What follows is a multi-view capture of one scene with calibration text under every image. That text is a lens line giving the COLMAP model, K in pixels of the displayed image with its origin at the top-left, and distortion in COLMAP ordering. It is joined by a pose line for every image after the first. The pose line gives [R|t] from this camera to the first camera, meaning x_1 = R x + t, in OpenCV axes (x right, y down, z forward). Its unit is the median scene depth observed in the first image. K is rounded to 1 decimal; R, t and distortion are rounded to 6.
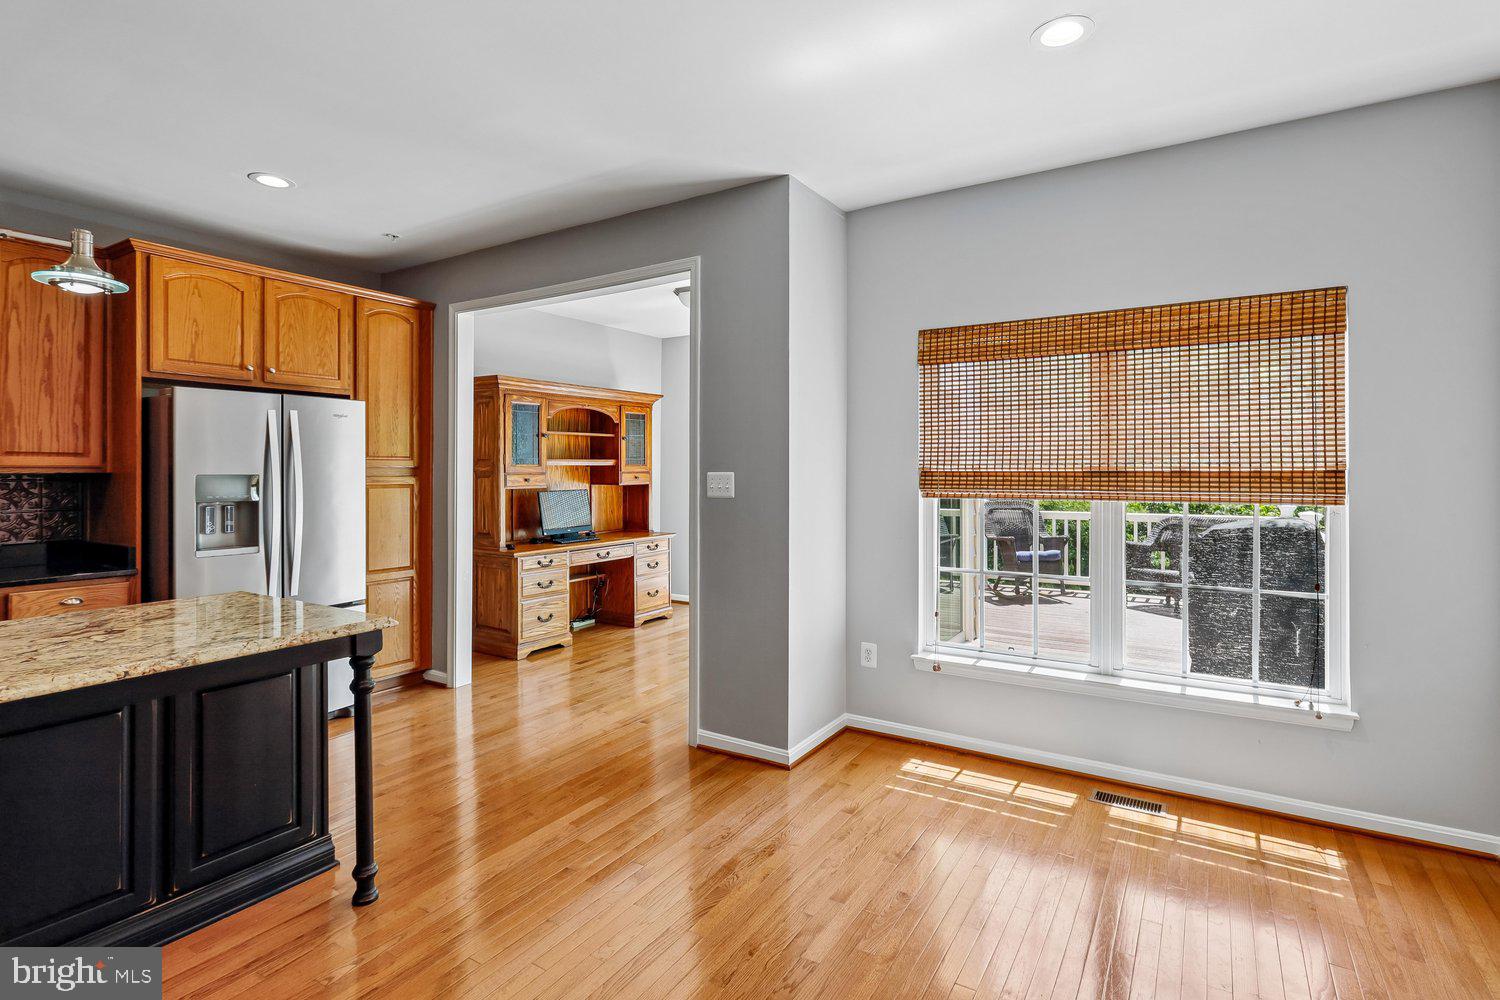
lens RADIAL K [[732.3, 0, 766.0], [0, 732.3, 477.2], [0, 0, 1]] dist [0.002369, 0.000371]
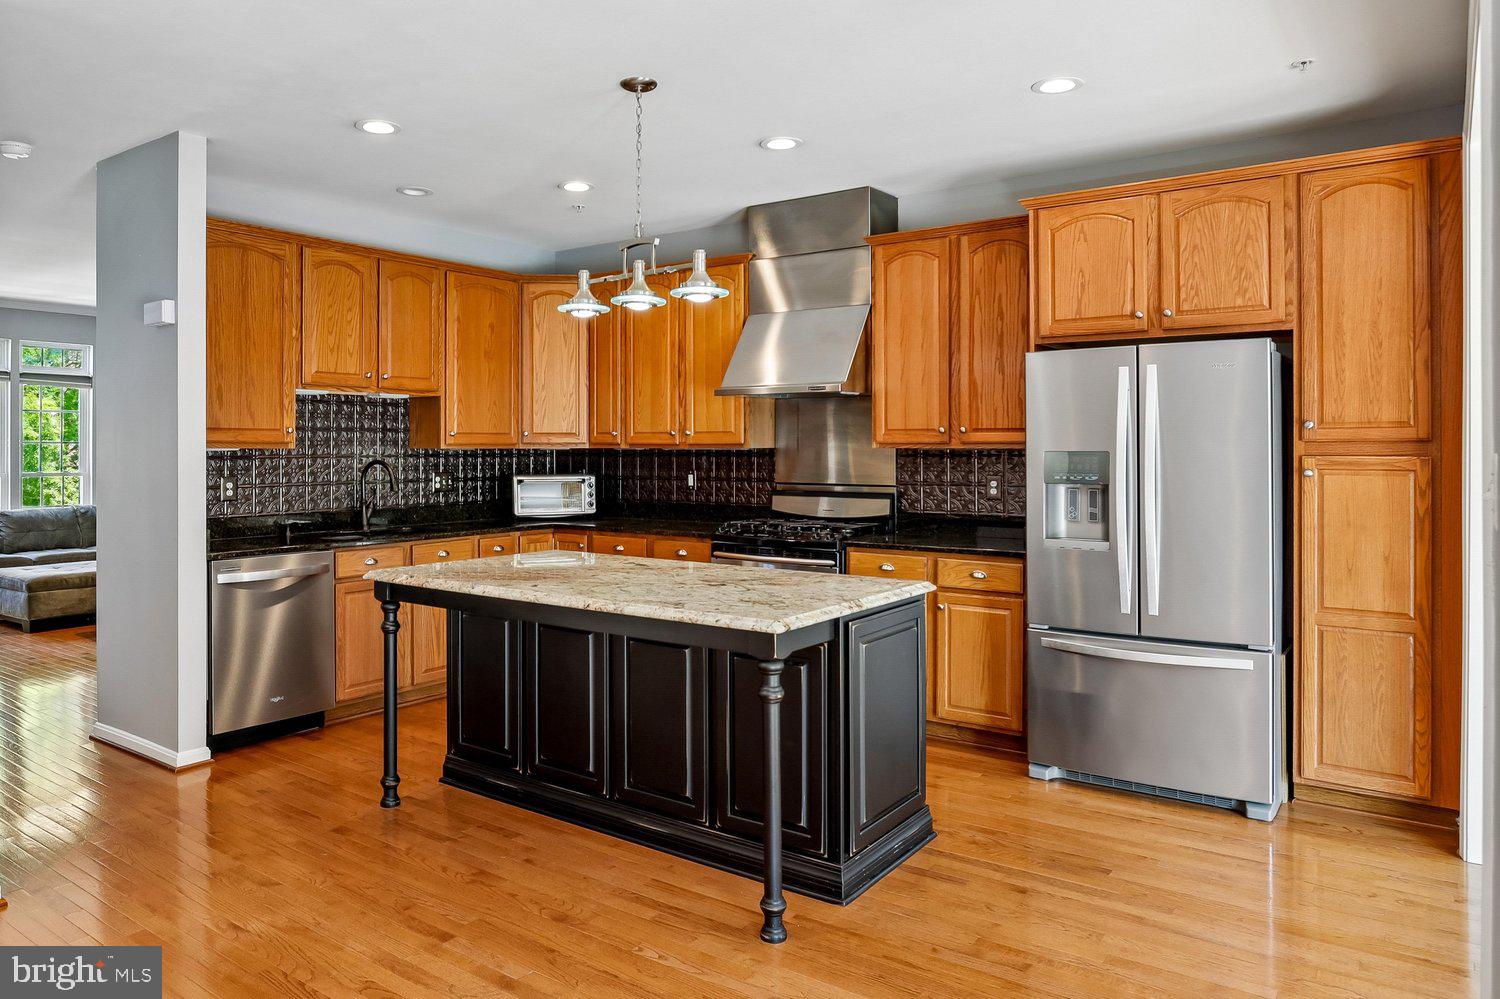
lens RADIAL K [[1003.3, 0, 697.1], [0, 1003.3, 442.6], [0, 0, 1]] dist [-0.019122, 0.003529]
pose [[-0.099567, -0.000246, -0.995031, 0.430528], [-0.005467, 0.999985, 0.000300, -0.010947], [0.995016, 0.005470, -0.099567, 0.675131]]
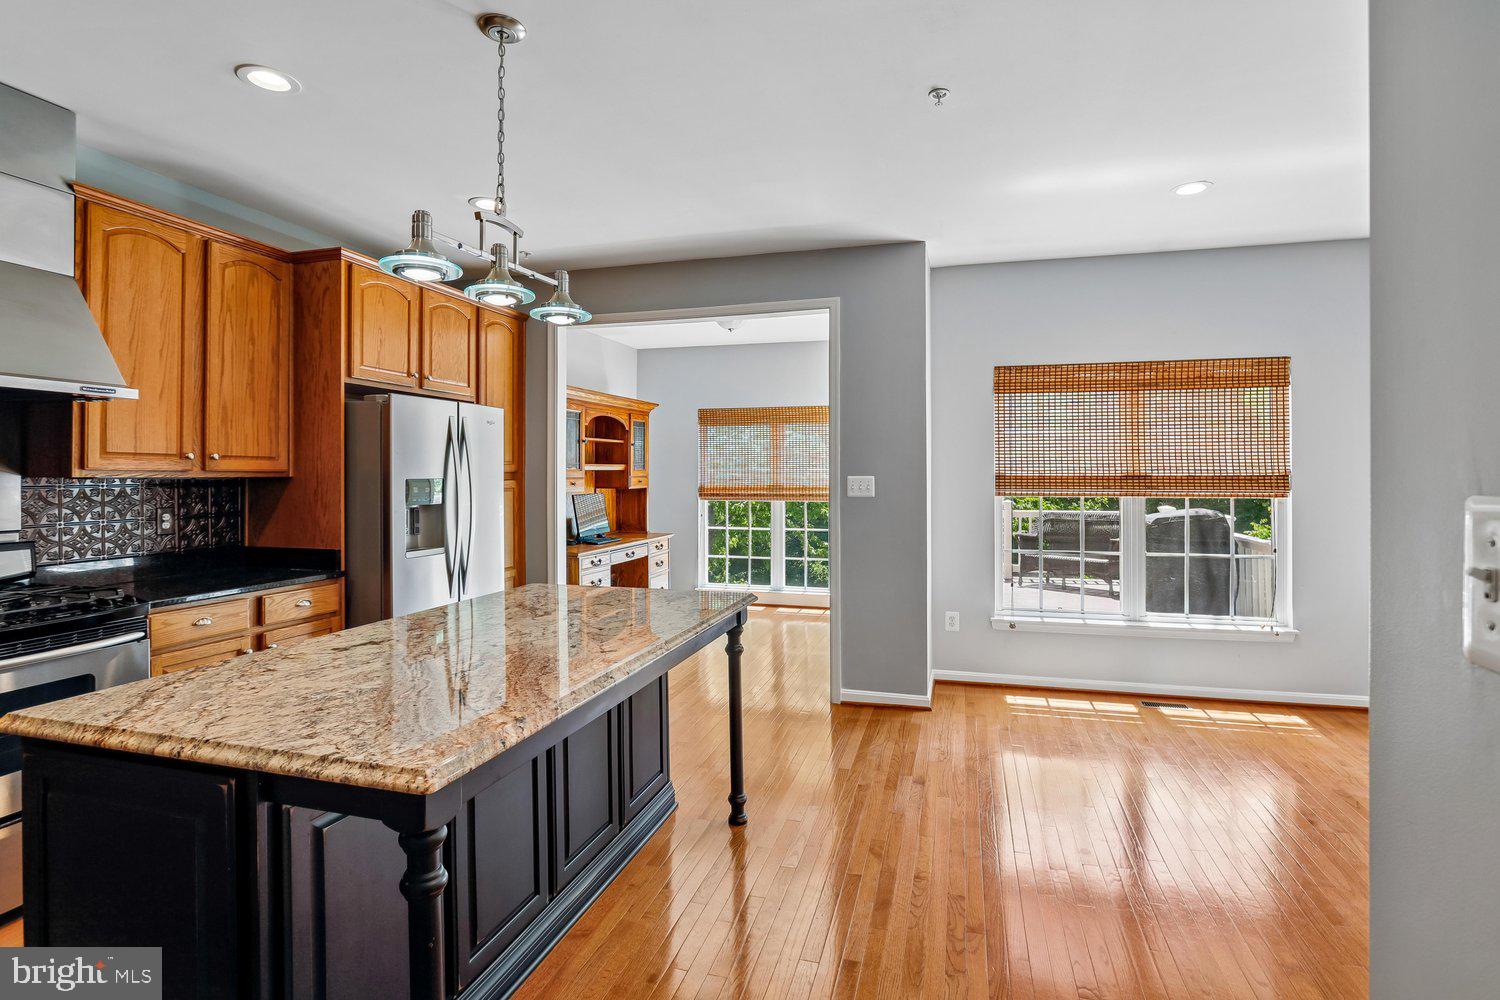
lens RADIAL K [[735.0, 0, 766.9], [0, 735.0, 480.4], [0, 0, 1]] dist [-0.034881, 0.010455]
pose [[0.960658, -0.001365, 0.277731, -0.544217], [0.001992, 0.999996, -0.001975, 0.002308], [-0.277728, 0.002451, 0.960657, -0.127996]]
